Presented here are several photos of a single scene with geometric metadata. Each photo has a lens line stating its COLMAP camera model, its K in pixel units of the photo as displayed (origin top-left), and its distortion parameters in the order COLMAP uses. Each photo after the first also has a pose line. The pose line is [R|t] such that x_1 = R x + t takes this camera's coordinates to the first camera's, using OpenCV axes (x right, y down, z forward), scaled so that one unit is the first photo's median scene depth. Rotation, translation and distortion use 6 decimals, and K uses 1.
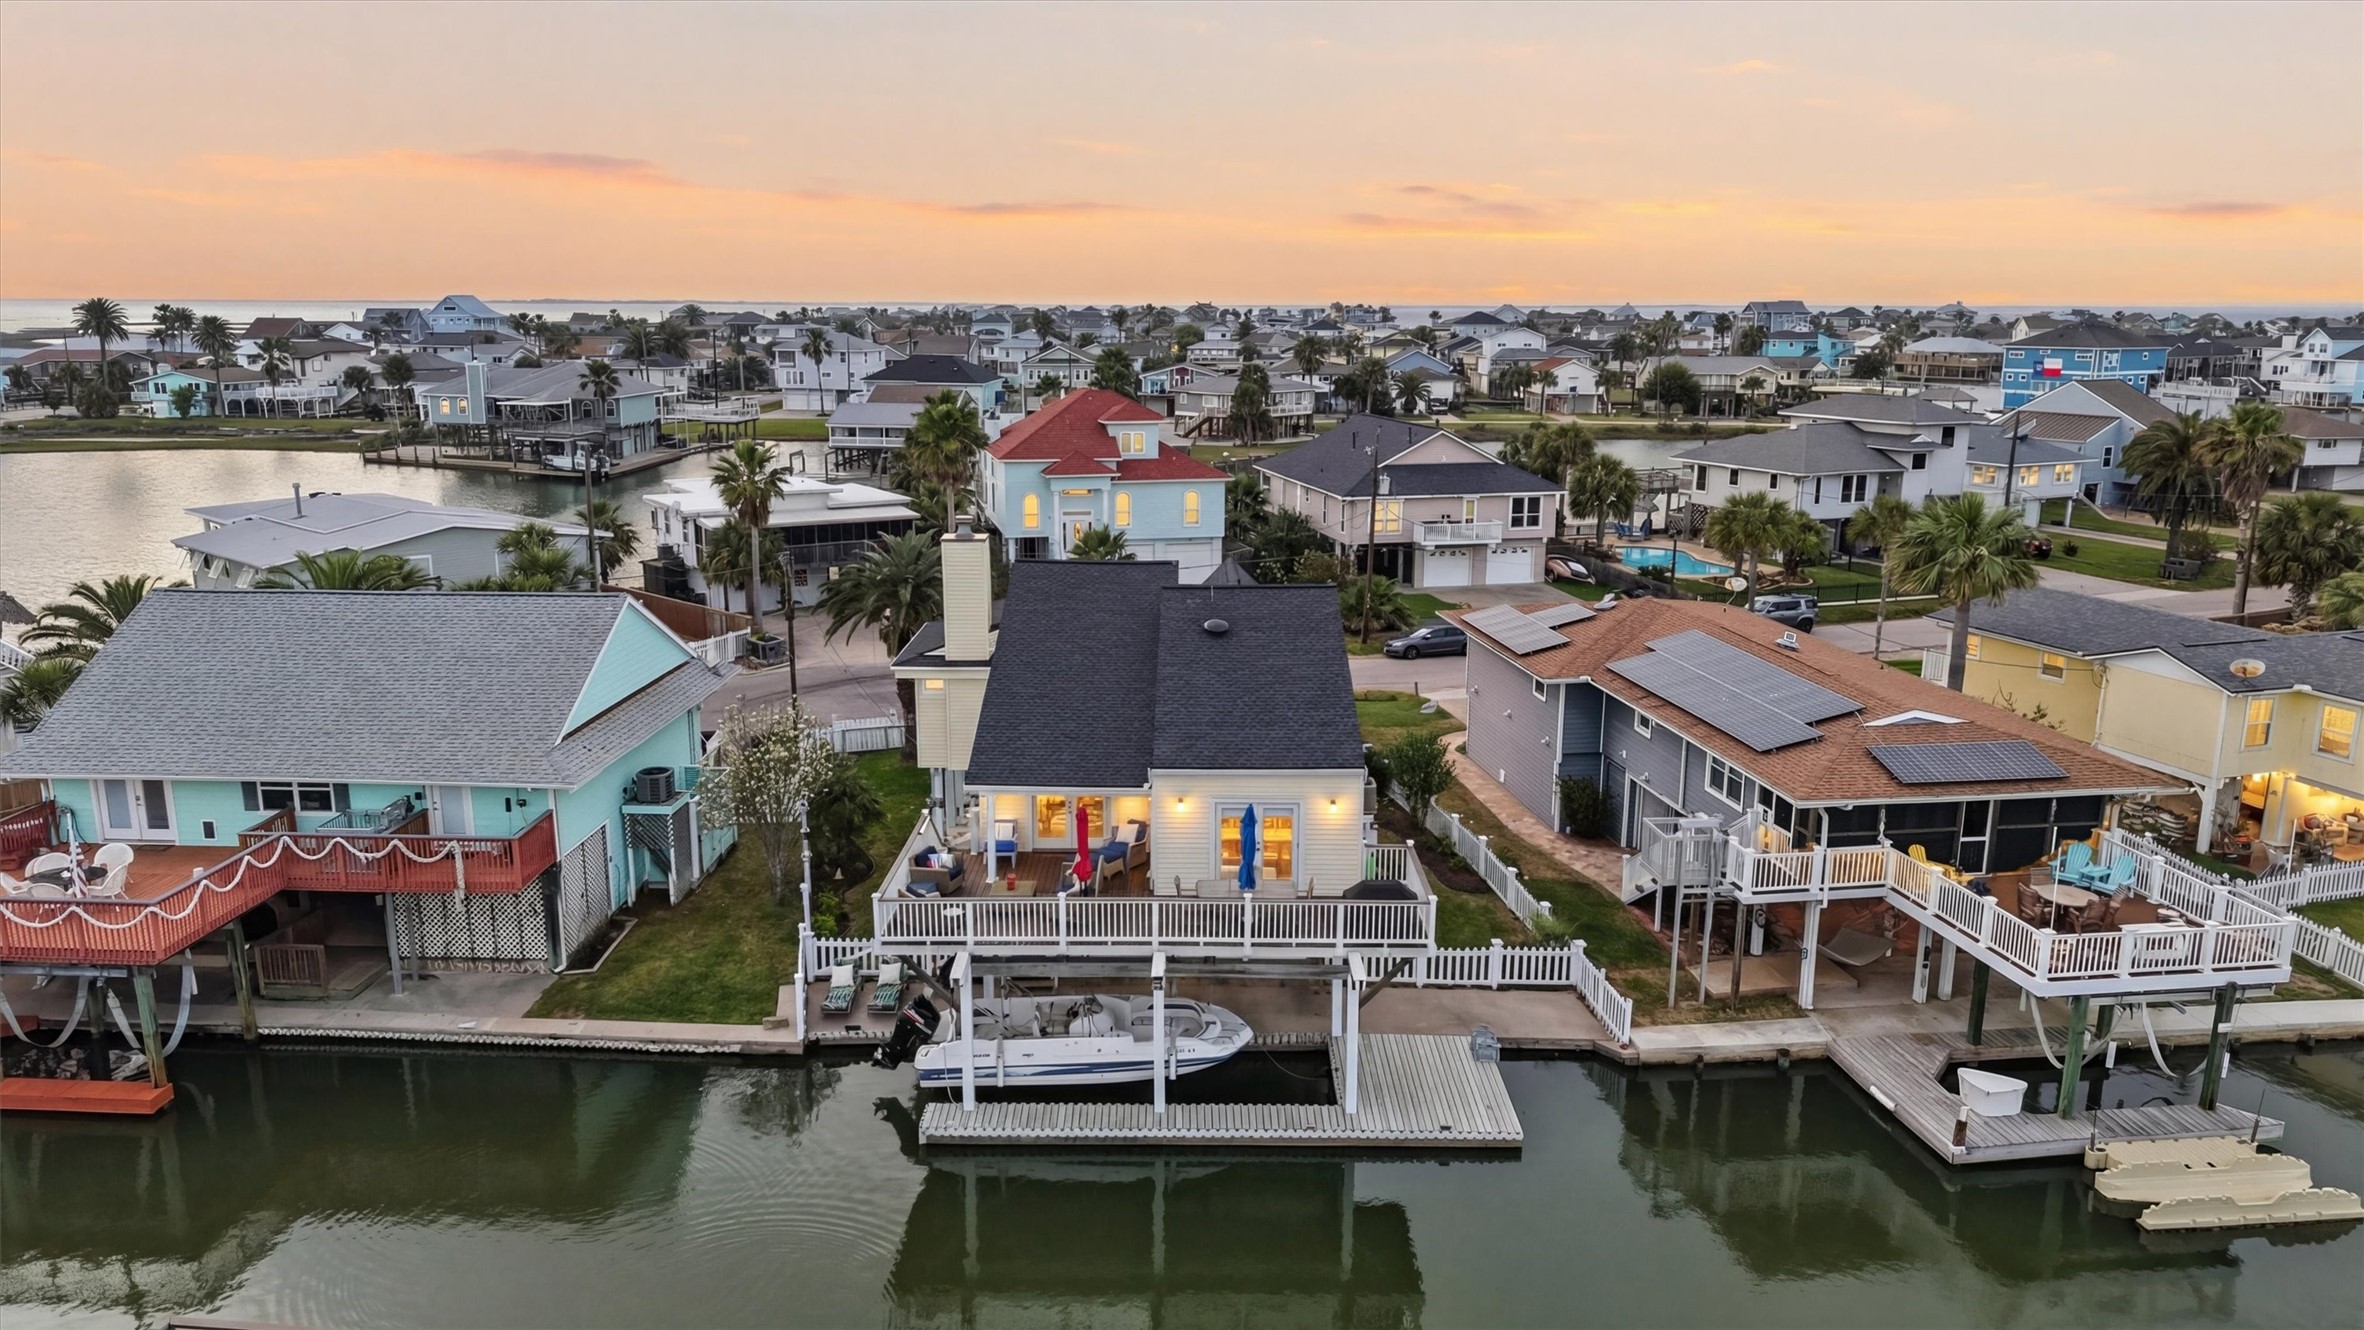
lens RADIAL K [[1616.1, 0, 1185.1], [0, 1616.1, 595.9], [0, 0, 1]] dist [-0.001401, 0.065512]
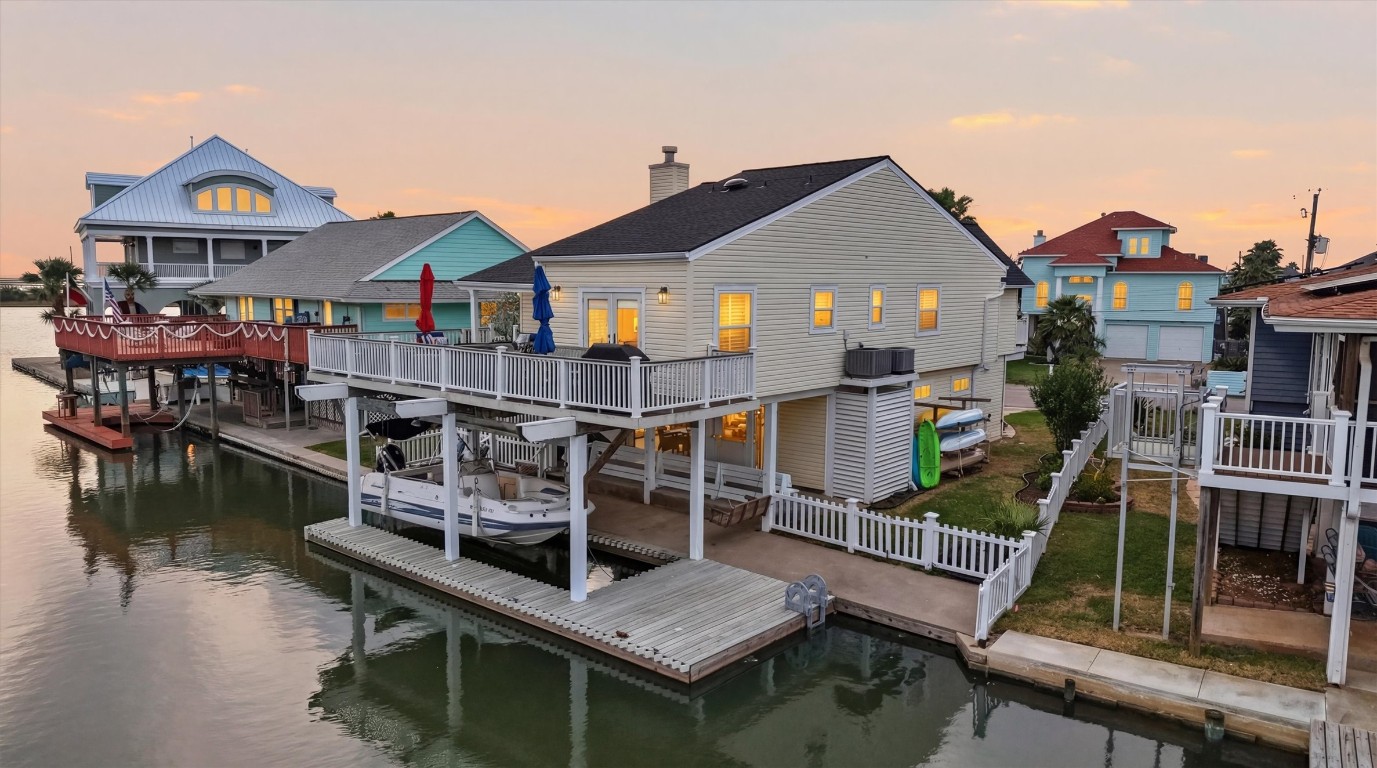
lens RADIAL K [[927.3, 0, 689.9], [0, 927.3, 393.3], [0, 0, 1]] dist [0.016475, -0.004561]
pose [[0.759177, 0.080032, -0.645945, 0.423057], [-0.122865, 0.992191, -0.021470, 0.183291], [0.639183, 0.095664, 0.763082, 0.559796]]
